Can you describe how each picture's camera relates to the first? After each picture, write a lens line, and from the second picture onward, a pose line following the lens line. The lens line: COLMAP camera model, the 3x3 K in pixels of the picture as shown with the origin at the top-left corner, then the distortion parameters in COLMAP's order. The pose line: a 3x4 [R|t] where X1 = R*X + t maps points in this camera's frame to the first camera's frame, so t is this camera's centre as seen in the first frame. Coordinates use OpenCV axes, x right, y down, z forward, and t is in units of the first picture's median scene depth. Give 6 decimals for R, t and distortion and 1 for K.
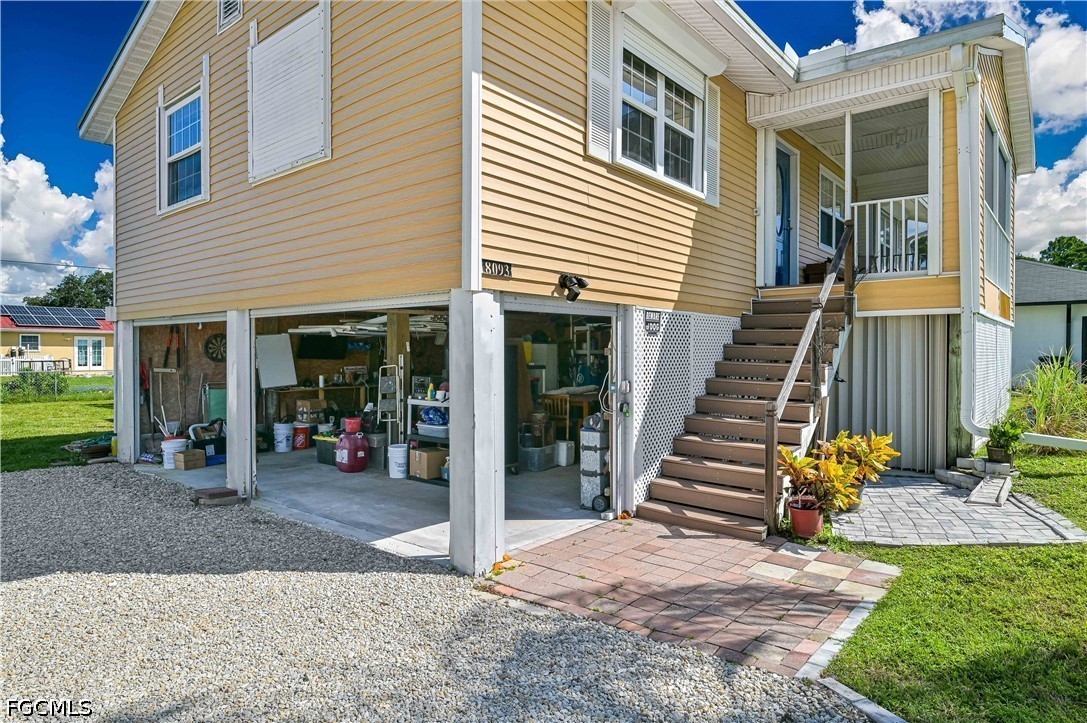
lens RADIAL K [[641.1, 0, 544.2], [0, 641.1, 359.2], [0, 0, 1]] dist [-0.008179, -0.005085]
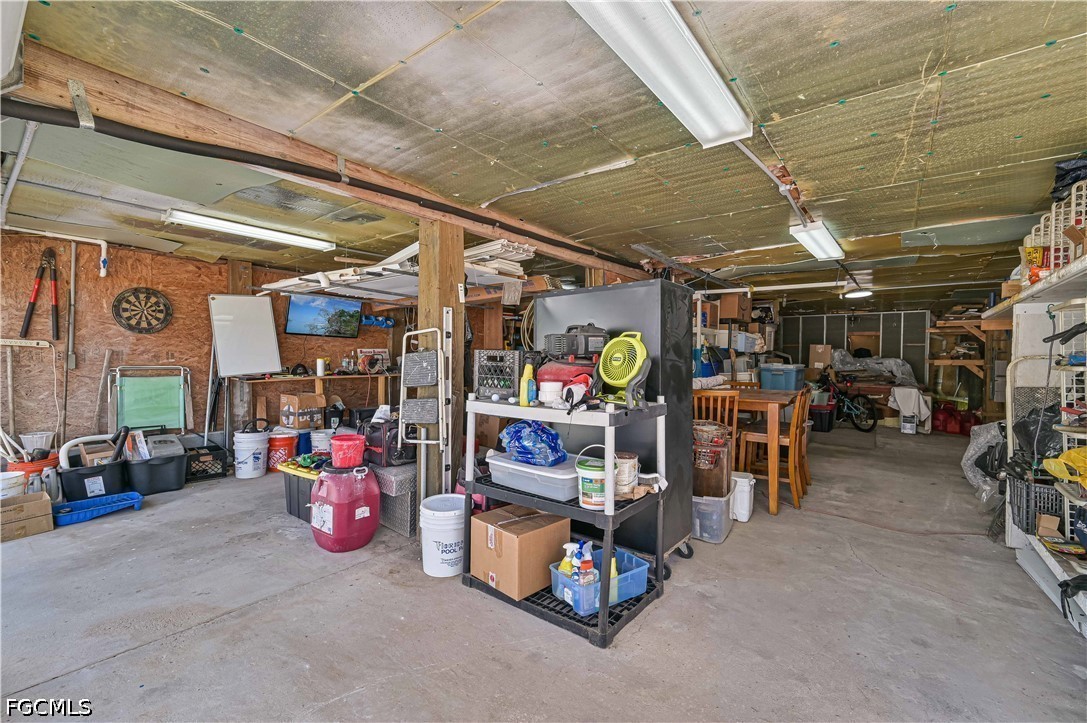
lens RADIAL K [[468.4, 0, 538.7], [0, 468.4, 359.3], [0, 0, 1]] dist [-0.001618, 0.000304]
pose [[0.999698, 0.007719, 0.023336, -0.160205], [-0.007708, 0.999970, -0.000573, 0.031585], [-0.023340, 0.000393, 0.999728, 0.634195]]
